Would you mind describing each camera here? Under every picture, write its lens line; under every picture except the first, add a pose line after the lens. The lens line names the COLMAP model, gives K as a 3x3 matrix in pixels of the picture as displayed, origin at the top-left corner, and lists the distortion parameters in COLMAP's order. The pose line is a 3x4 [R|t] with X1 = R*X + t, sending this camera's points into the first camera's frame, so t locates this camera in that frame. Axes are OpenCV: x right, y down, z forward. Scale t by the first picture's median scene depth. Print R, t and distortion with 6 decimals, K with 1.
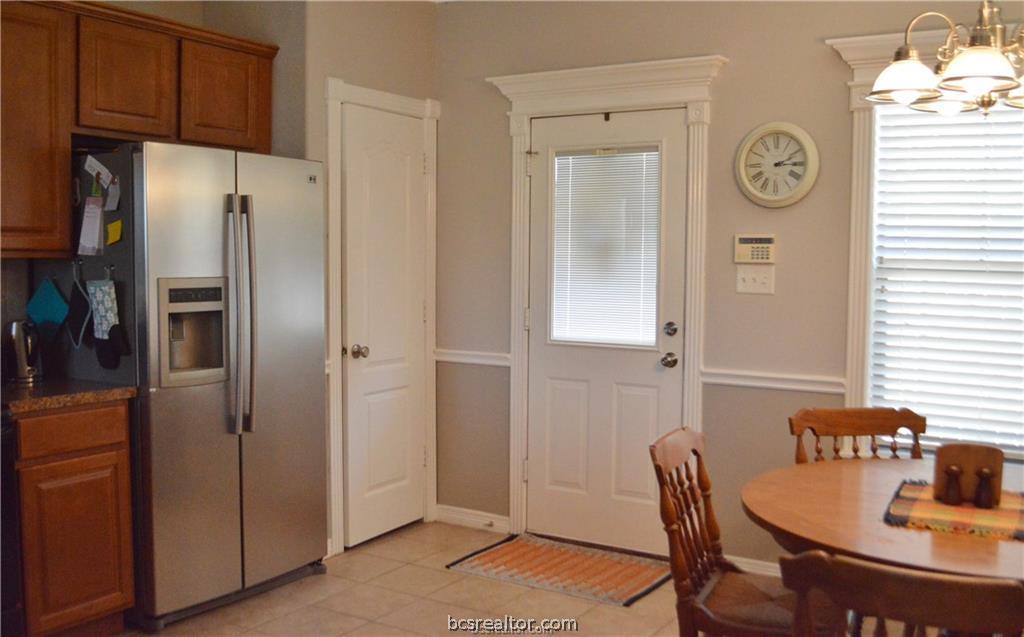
lens RADIAL K [[1025.2, 0, 512.6], [0, 1025.2, 319.2], [0, 0, 1]] dist [-0.022472, 0.000000]
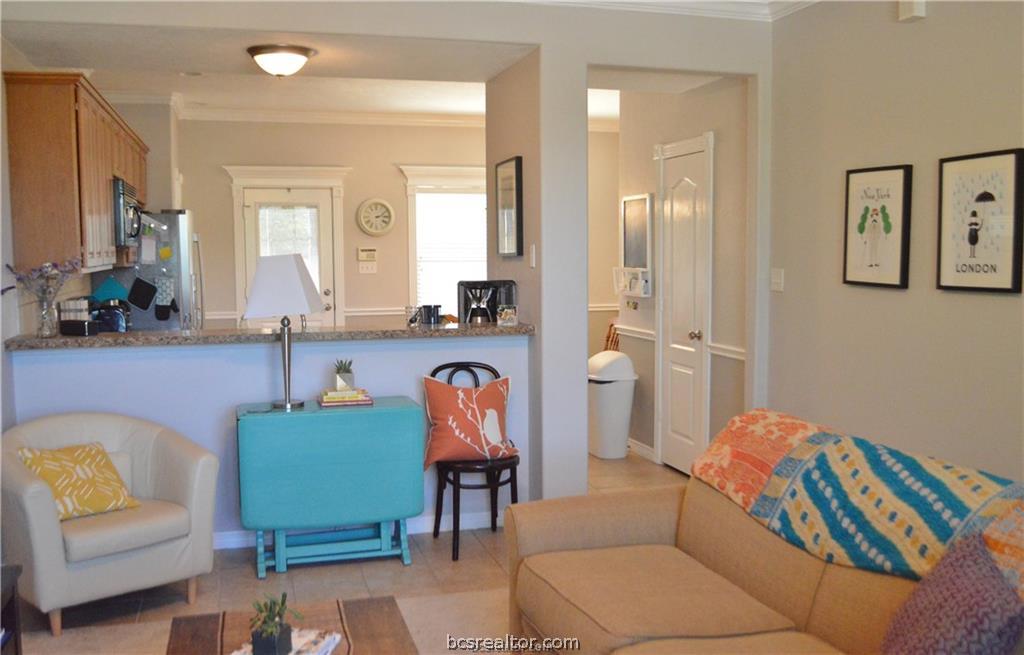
lens RADIAL K [[962.8, 0, 511.8], [0, 962.8, 327.3], [0, 0, 1]] dist [-0.023798, 0.000000]
pose [[0.682949, -0.074315, 0.726676, -1.094302], [0.061642, 0.997126, 0.044040, 0.018340], [-0.727860, 0.014717, 0.685568, -0.678052]]
